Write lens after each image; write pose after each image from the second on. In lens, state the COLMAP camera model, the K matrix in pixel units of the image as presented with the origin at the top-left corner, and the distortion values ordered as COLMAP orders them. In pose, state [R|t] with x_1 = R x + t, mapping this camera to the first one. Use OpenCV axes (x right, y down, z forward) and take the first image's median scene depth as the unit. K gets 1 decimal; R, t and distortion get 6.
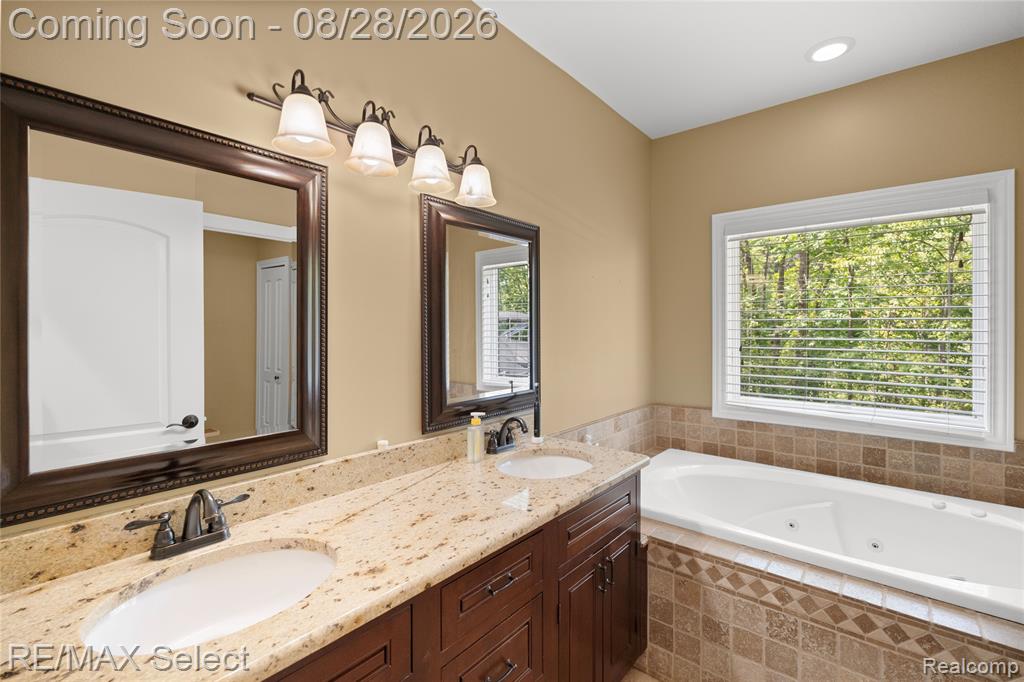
lens RADIAL K [[450.2, 0, 514.3], [0, 450.2, 330.1], [0, 0, 1]] dist [0.000521, -0.001862]
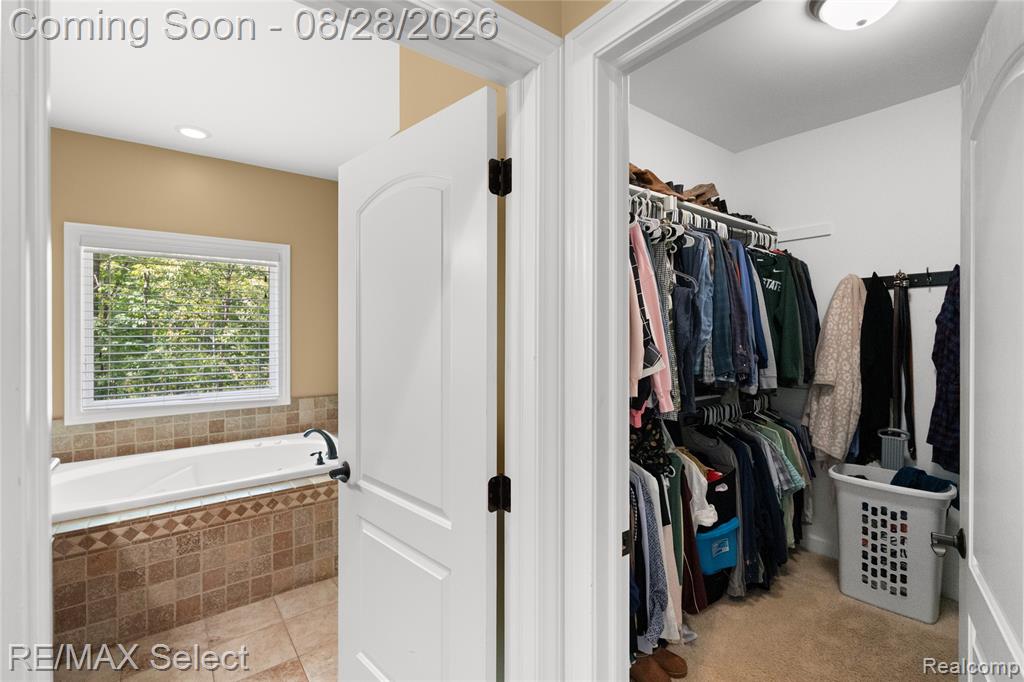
lens RADIAL K [[450.2, 0, 514.3], [0, 450.2, 330.4], [0, 0, 1]] dist [0.000521, -0.001862]
pose [[0.213568, 0.001413, 0.976927, -0.427956], [0.004574, 0.999987, -0.002446, -0.013011], [-0.976917, 0.004991, 0.213559, -0.243204]]
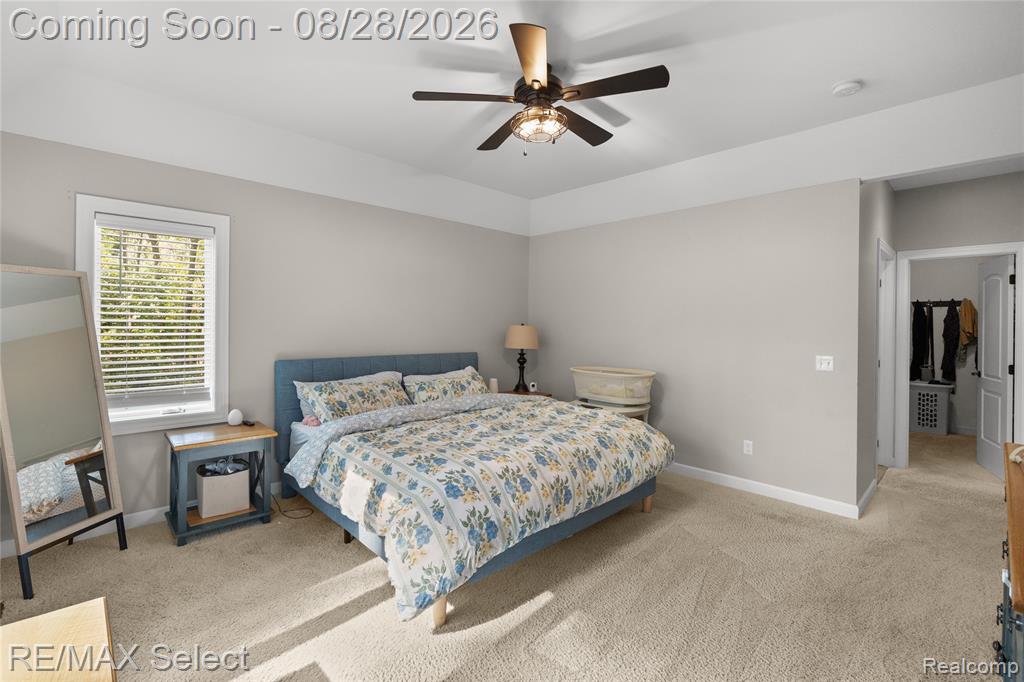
lens RADIAL K [[450.2, 0, 499.0], [0, 450.2, 323.7], [0, 0, 1]] dist [0.000521, -0.001862]
pose [[0.123187, 0.006280, 0.992364, -1.997156], [-0.008463, 0.999950, -0.005278, 0.017564], [-0.992347, -0.007748, 0.123234, 1.170767]]
